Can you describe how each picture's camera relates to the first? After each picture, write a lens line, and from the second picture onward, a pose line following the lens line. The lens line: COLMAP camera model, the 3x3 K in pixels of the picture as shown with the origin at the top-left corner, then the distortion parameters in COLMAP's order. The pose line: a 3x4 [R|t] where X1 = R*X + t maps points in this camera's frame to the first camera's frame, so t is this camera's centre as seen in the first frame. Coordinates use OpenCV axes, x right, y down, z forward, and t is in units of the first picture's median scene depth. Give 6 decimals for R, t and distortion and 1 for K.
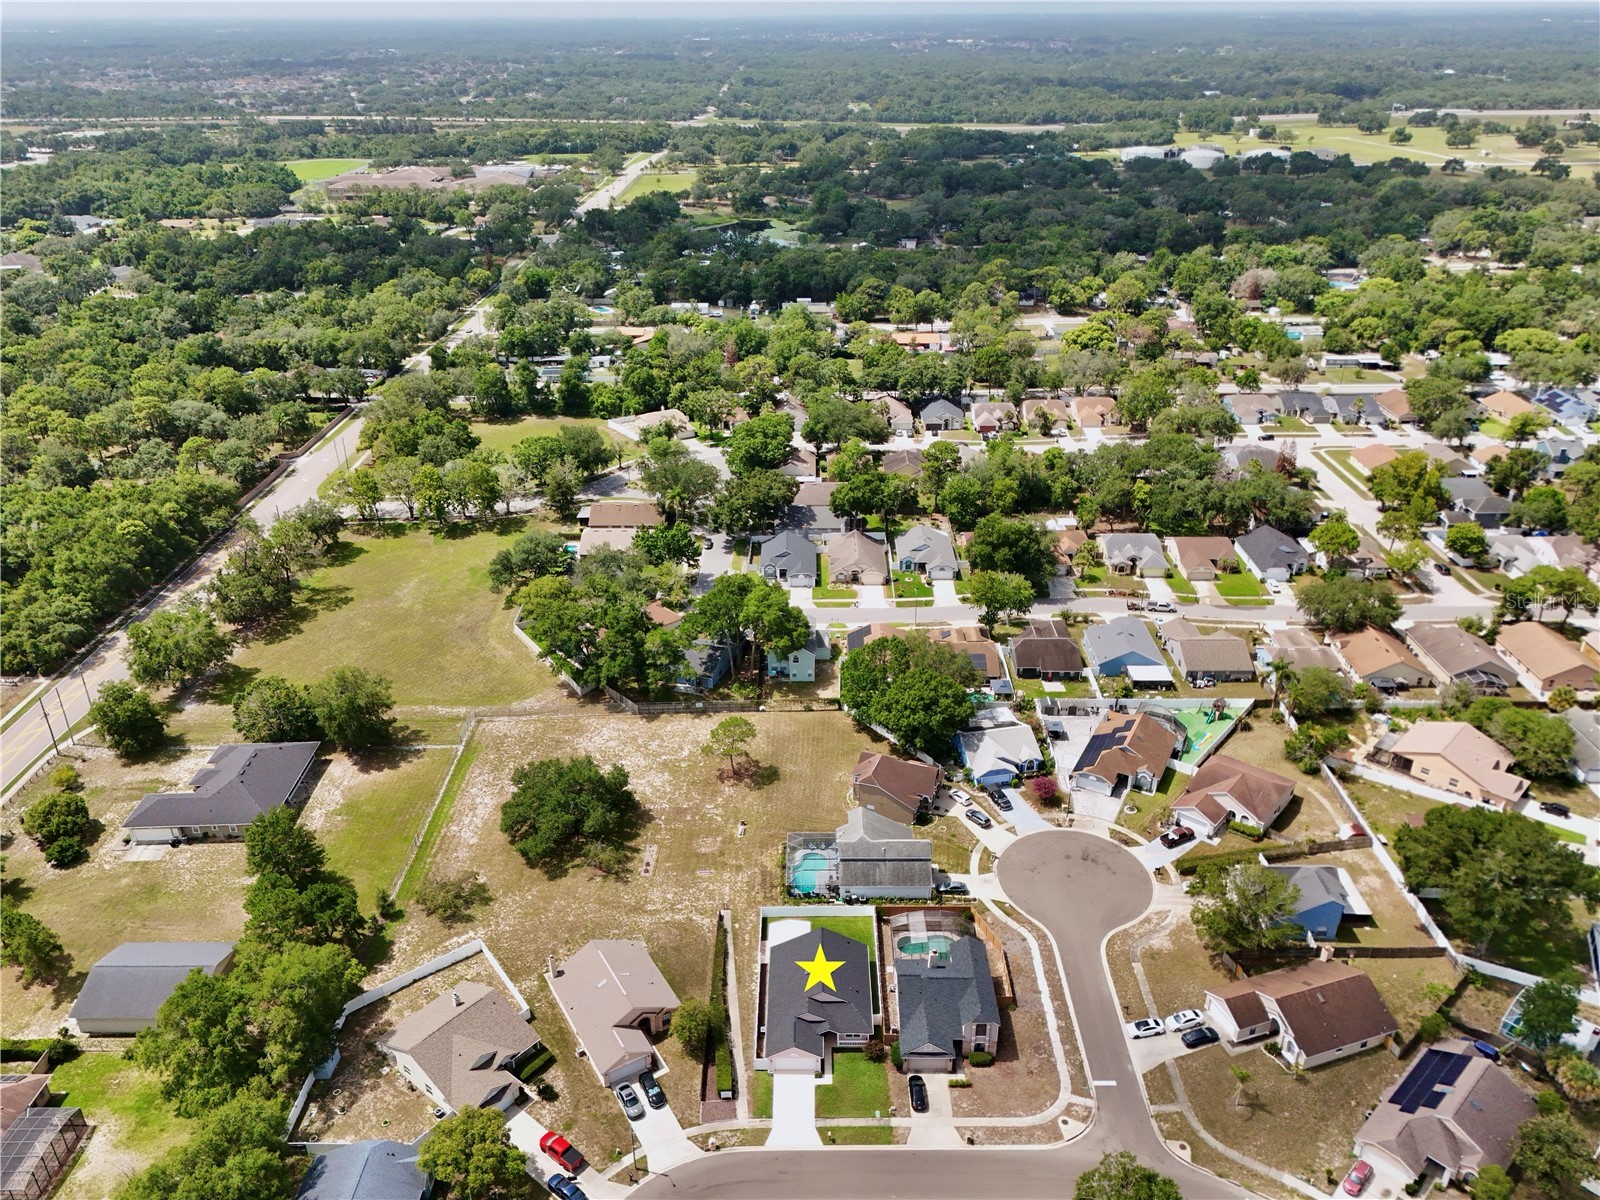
lens RADIAL K [[1170.1, 0, 800.0], [0, 1170.1, 600.0], [0, 0, 1]] dist [0.078140, -0.079789]
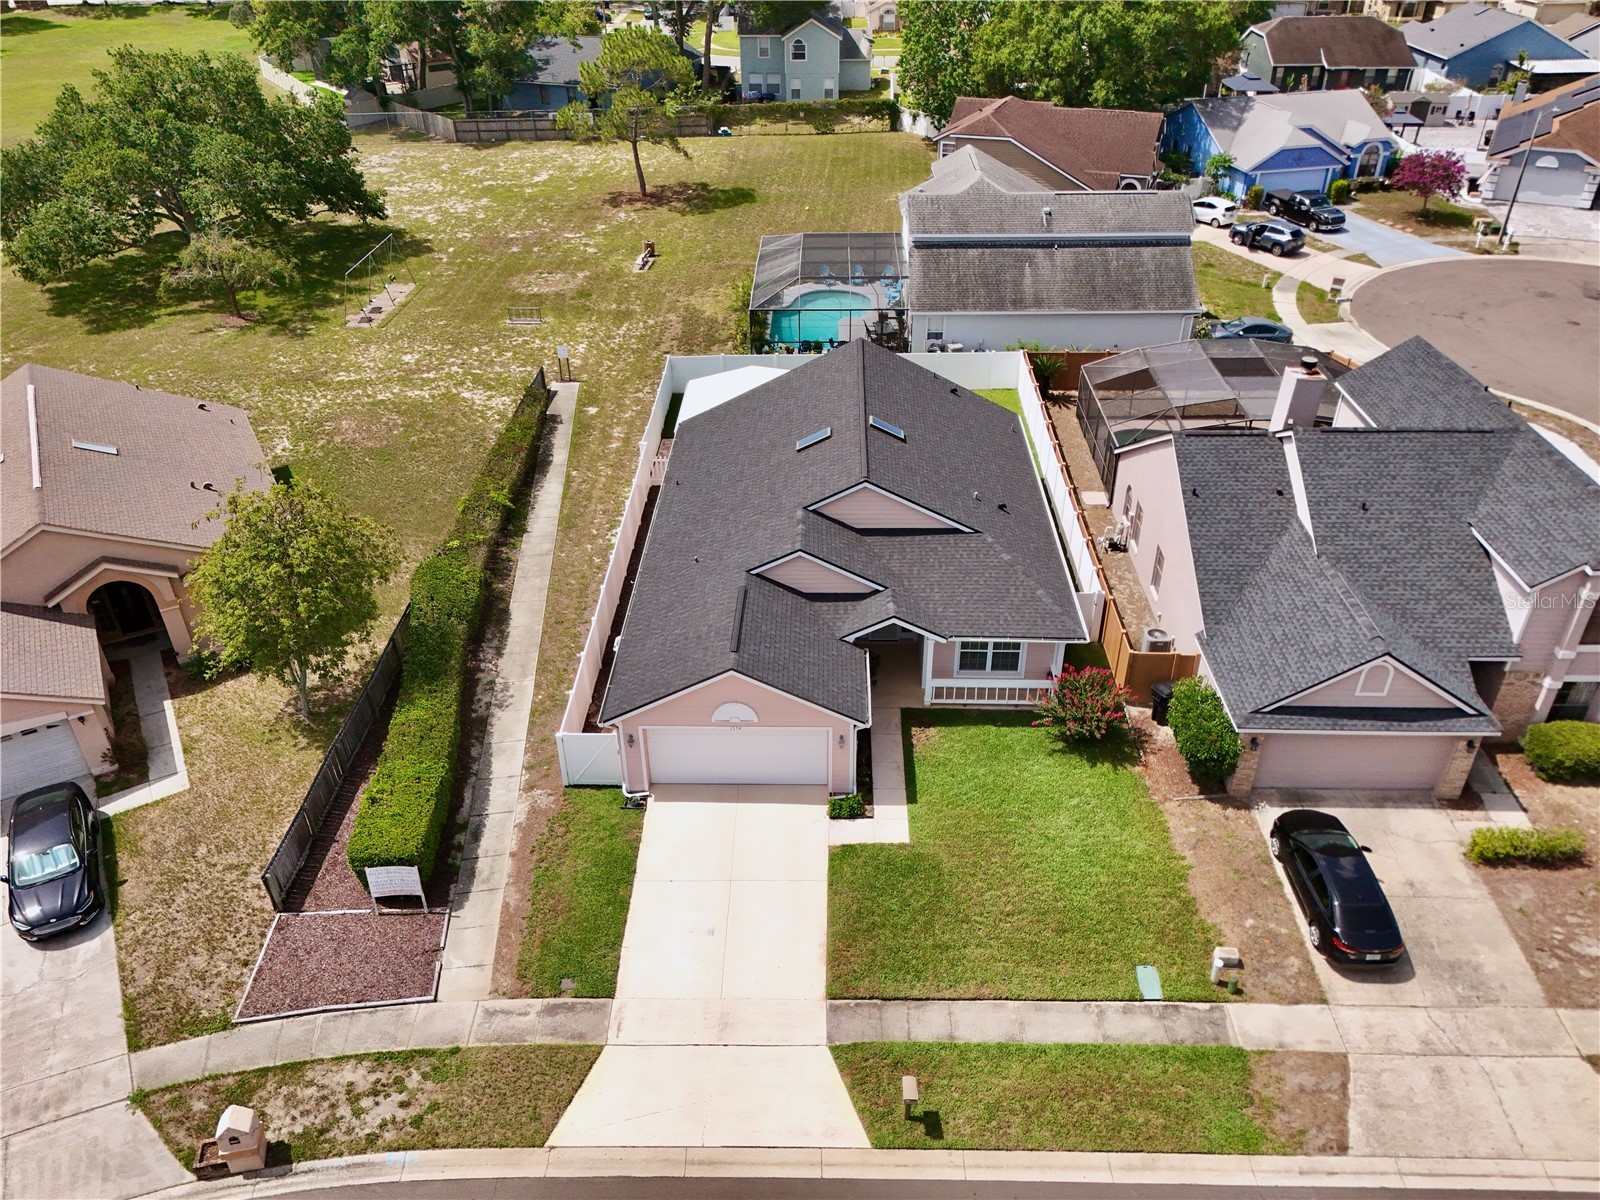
lens RADIAL K [[1170.1, 0, 800.0], [0, 1170.1, 600.0], [0, 0, 1]] dist [0.078140, -0.079789]
pose [[0.999828, 0.009335, -0.016042, 0.009992], [-0.007379, 0.992994, 0.117936, 0.329097], [0.017031, -0.117798, 0.992892, 0.767112]]
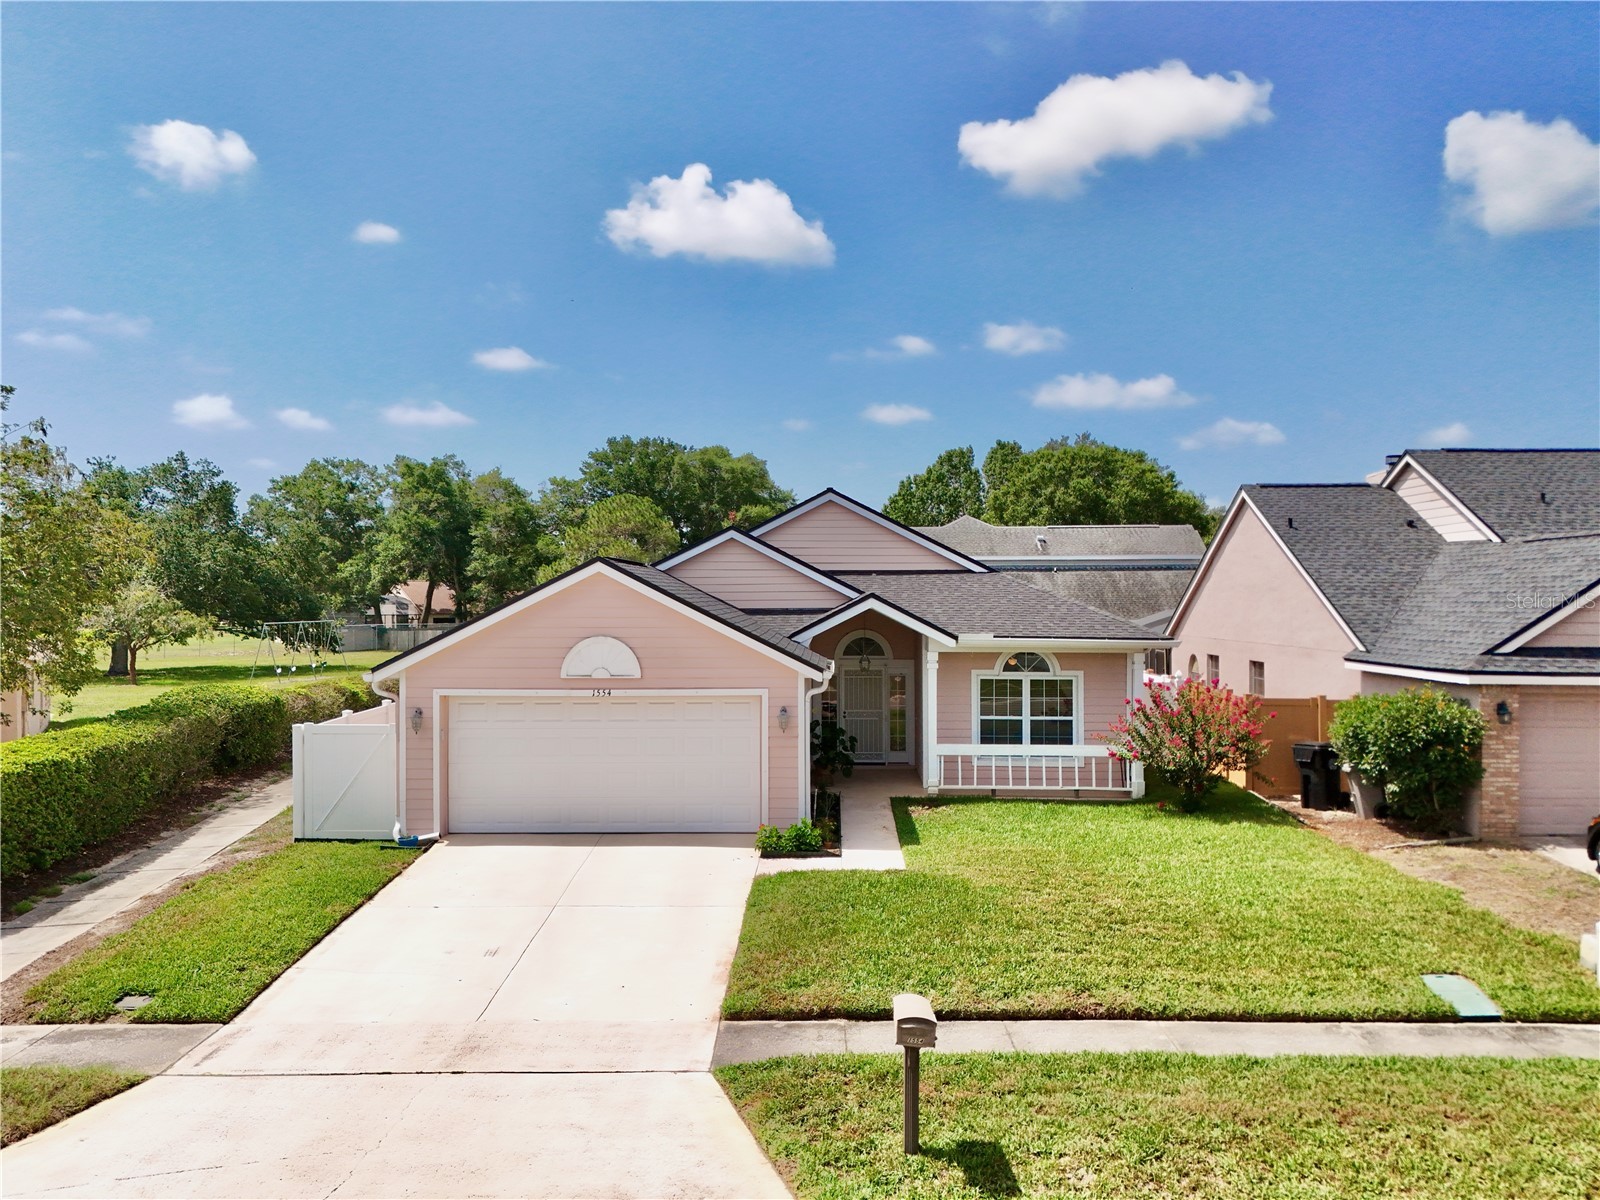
lens RADIAL K [[1170.1, 0, 800.0], [0, 1170.1, 600.0], [0, 0, 1]] dist [0.078140, -0.079789]
pose [[0.999764, 0.003326, -0.021488, 0.018594], [-0.012541, 0.895506, -0.444872, 0.421683], [0.017763, 0.445036, 0.895336, 0.858143]]
